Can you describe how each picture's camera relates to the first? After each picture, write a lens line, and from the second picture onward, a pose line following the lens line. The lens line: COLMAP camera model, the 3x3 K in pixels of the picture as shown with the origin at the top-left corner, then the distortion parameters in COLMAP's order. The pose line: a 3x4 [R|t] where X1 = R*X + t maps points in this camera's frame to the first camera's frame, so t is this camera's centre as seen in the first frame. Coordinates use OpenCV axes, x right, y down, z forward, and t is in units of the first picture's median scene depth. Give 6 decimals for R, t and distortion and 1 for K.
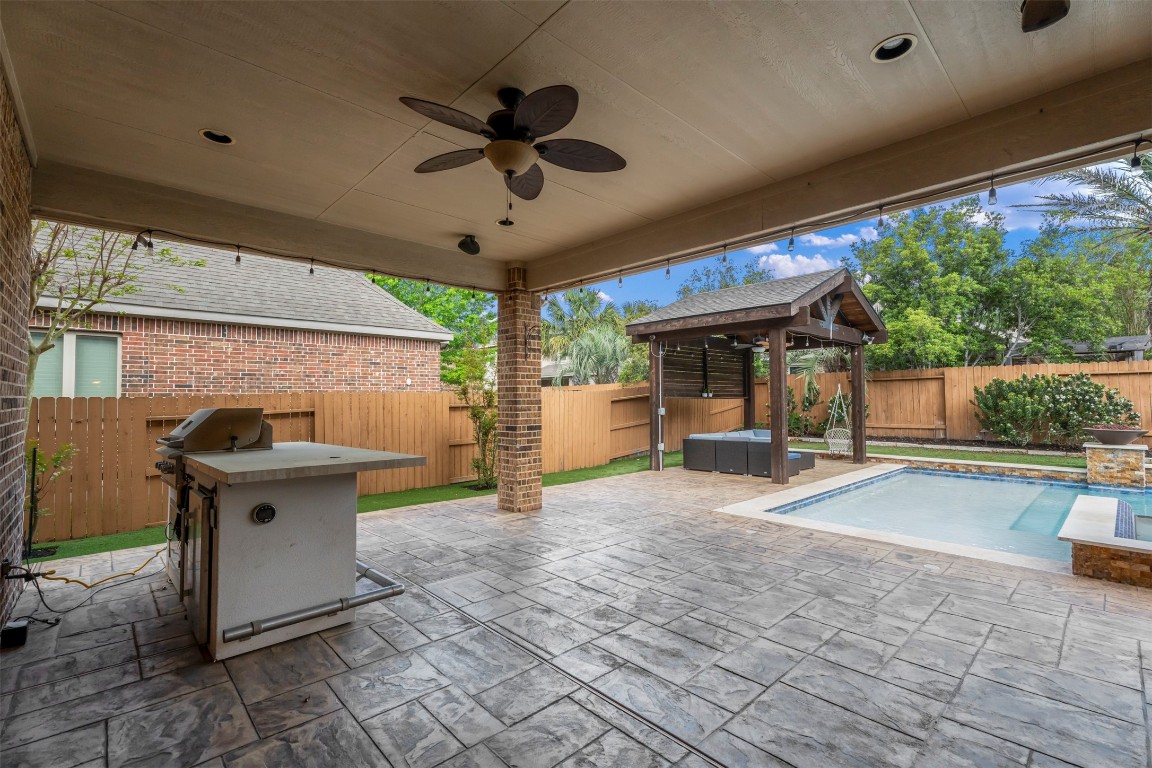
lens RADIAL K [[506.3, 0, 575.0], [0, 506.3, 382.7], [0, 0, 1]] dist [-0.002983, 0.000721]
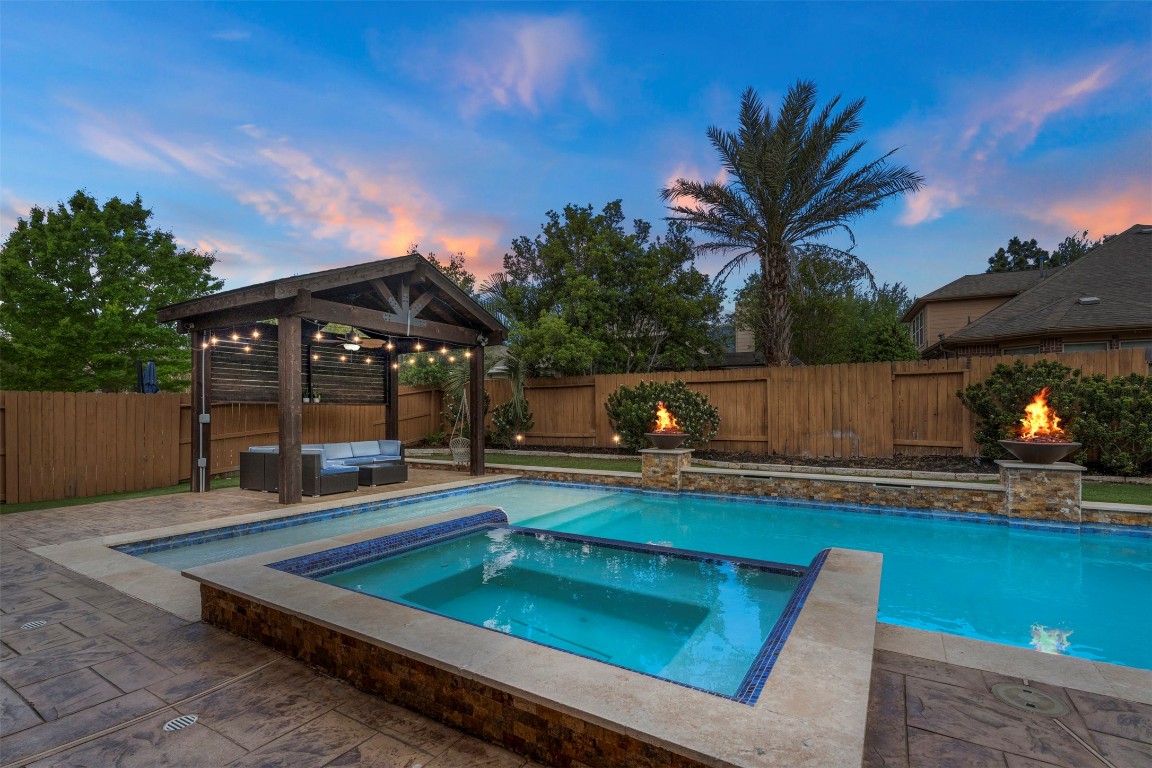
lens RADIAL K [[506.3, 0, 629.3], [0, 506.3, 408.2], [0, 0, 1]] dist [-0.002983, 0.000721]
pose [[0.958539, 0.003506, 0.284941, 0.590520], [-0.009460, 0.999765, 0.019525, 0.017952], [-0.284805, -0.021411, 0.958346, 0.041194]]
